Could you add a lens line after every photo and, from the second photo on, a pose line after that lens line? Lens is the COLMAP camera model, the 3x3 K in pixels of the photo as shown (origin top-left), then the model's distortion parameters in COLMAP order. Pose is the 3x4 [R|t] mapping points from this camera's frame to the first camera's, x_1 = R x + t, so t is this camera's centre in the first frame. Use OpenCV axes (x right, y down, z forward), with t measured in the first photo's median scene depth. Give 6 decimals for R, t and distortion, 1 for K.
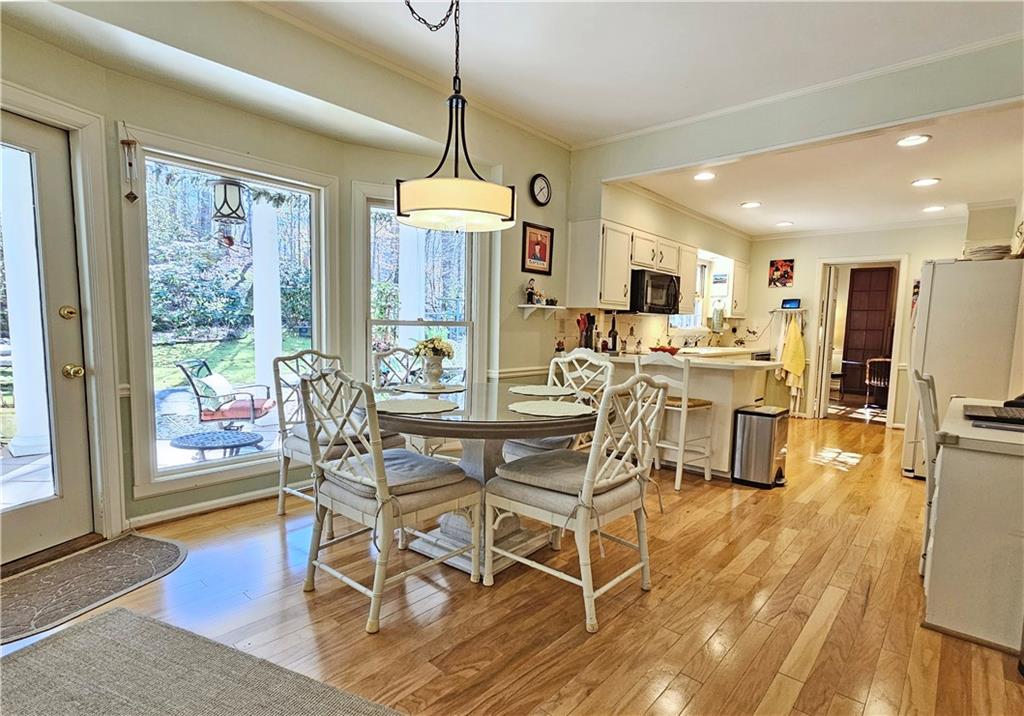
lens RADIAL K [[558.9, 0, 521.5], [0, 558.9, 392.7], [0, 0, 1]] dist [-0.000194, 0.002048]
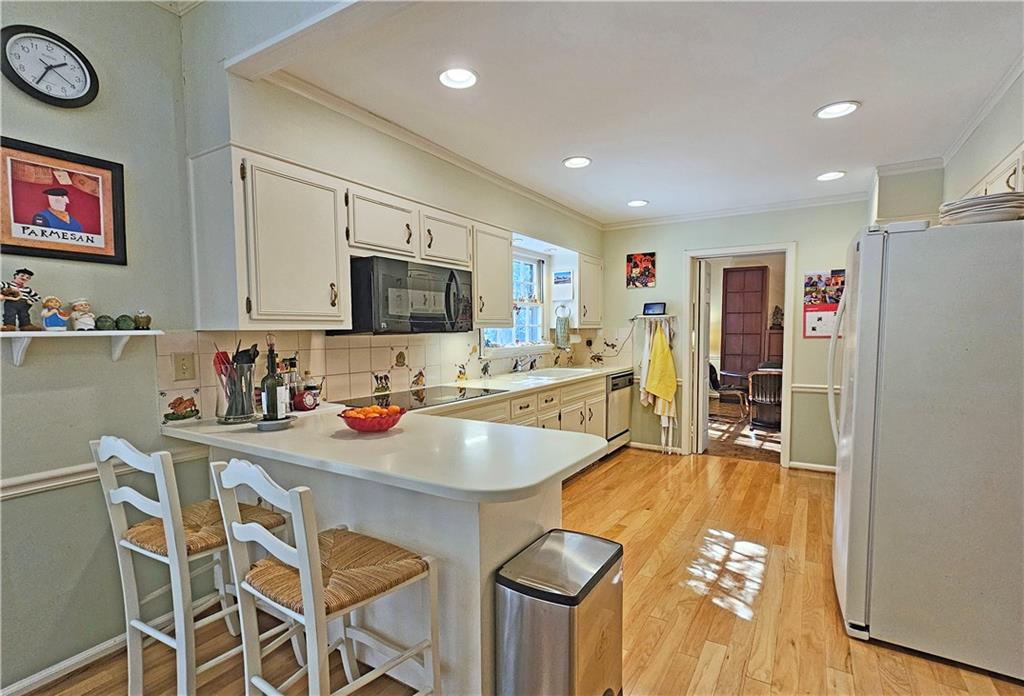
lens RADIAL K [[466.8, 0, 515.7], [0, 466.8, 354.9], [0, 0, 1]] dist [0.003756, 0.001488]
pose [[0.993448, -0.030942, 0.110013, 0.260539], [0.037308, 0.997718, -0.056282, -0.078828], [-0.108021, 0.060017, 0.992335, 0.456582]]
